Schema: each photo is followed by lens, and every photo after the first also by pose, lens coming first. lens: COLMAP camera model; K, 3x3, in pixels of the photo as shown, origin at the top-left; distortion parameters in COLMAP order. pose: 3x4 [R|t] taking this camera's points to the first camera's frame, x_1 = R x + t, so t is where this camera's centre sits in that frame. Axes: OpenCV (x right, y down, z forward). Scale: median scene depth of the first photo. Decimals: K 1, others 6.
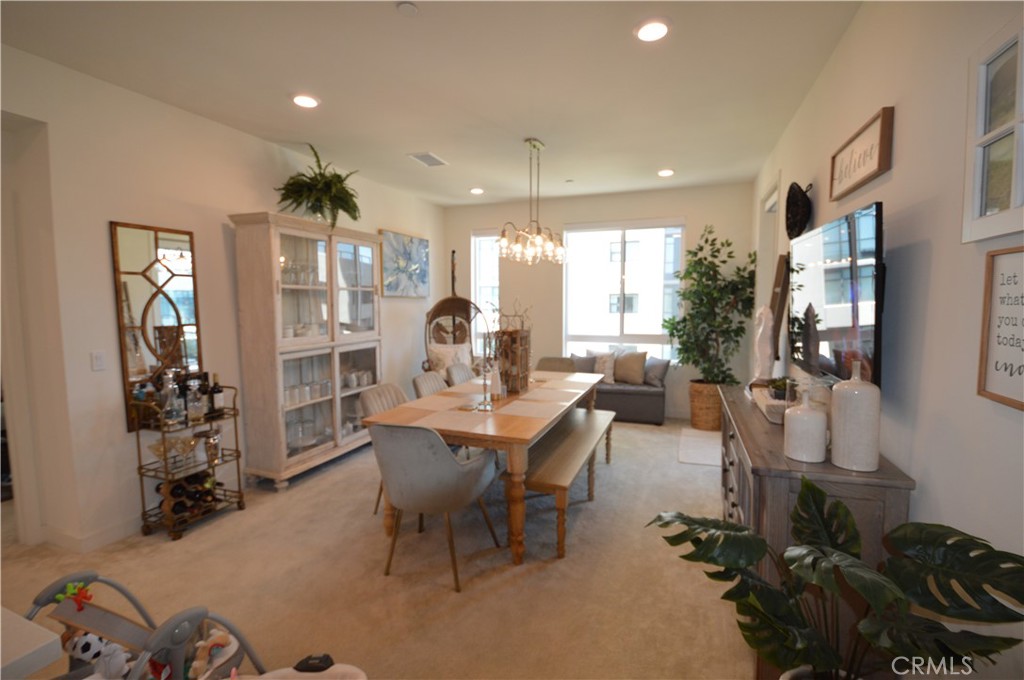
lens RADIAL K [[446.0, 0, 512.0], [0, 446.0, 340.0], [0, 0, 1]] dist [0.002910, -0.012758]
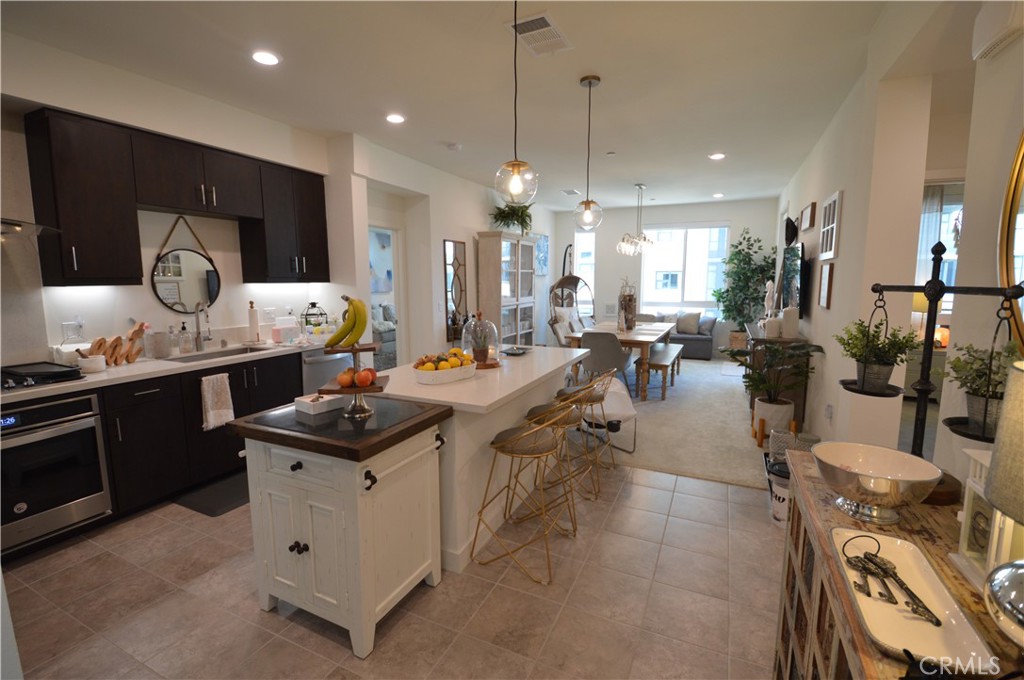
lens RADIAL K [[446.0, 0, 512.0], [0, 446.0, 340.0], [0, 0, 1]] dist [0.002910, -0.012758]
pose [[0.996838, 0.011550, -0.078623, -0.305199], [-0.007456, 0.998611, 0.052166, 0.066618], [0.079116, -0.051415, 0.995539, -0.788513]]
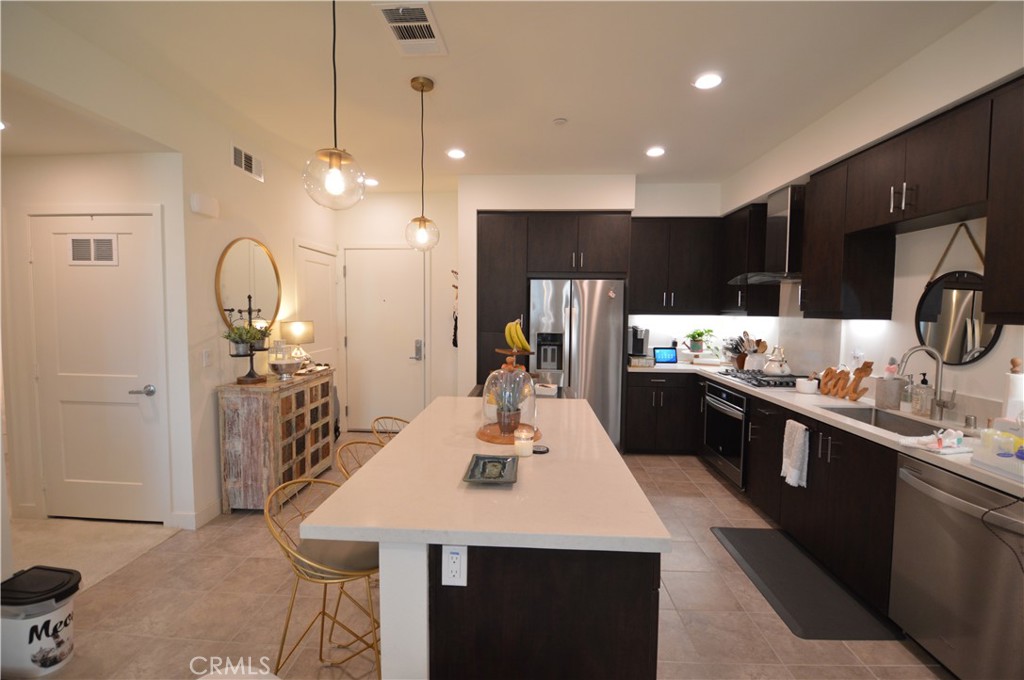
lens RADIAL K [[475.8, 0, 512.0], [0, 475.8, 340.0], [0, 0, 1]] dist [0.001977, 0.000129]
pose [[-0.951392, 0.011043, -0.307785, -0.242948], [-0.035163, 0.988927, 0.144175, -0.048516], [0.305969, 0.147990, -0.940469, 0.557507]]
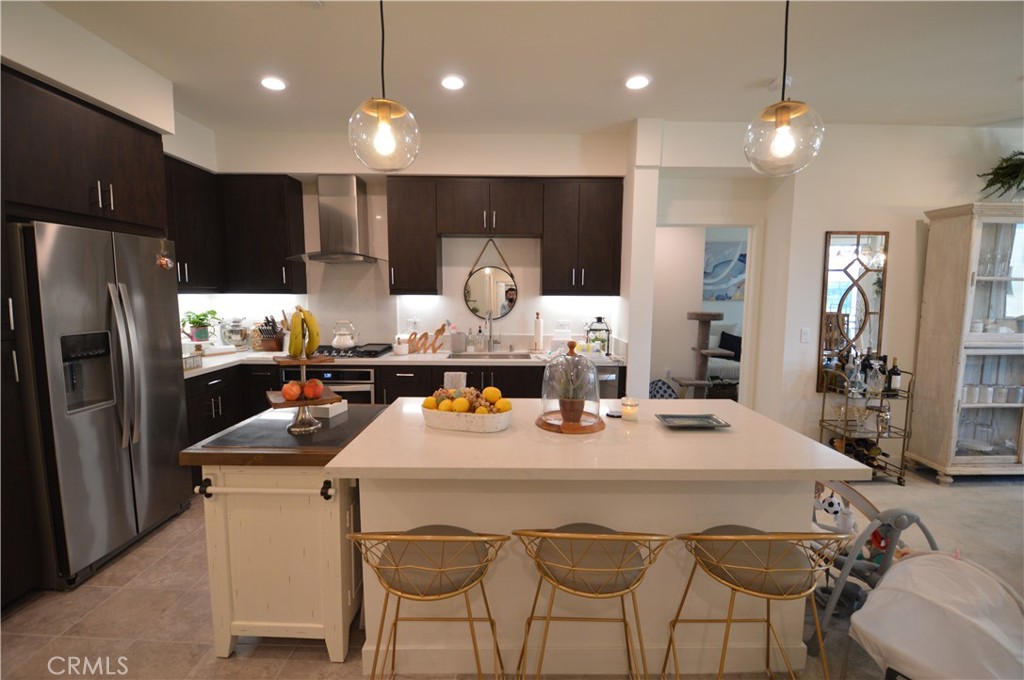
lens RADIAL K [[446.0, 0, 512.0], [0, 446.0, 340.0], [0, 0, 1]] dist [0.002910, -0.012758]
pose [[0.354503, 0.102582, -0.929411, 0.020836], [-0.086164, 0.993319, 0.076770, 0.023790], [0.931076, 0.052866, 0.360973, -0.251583]]
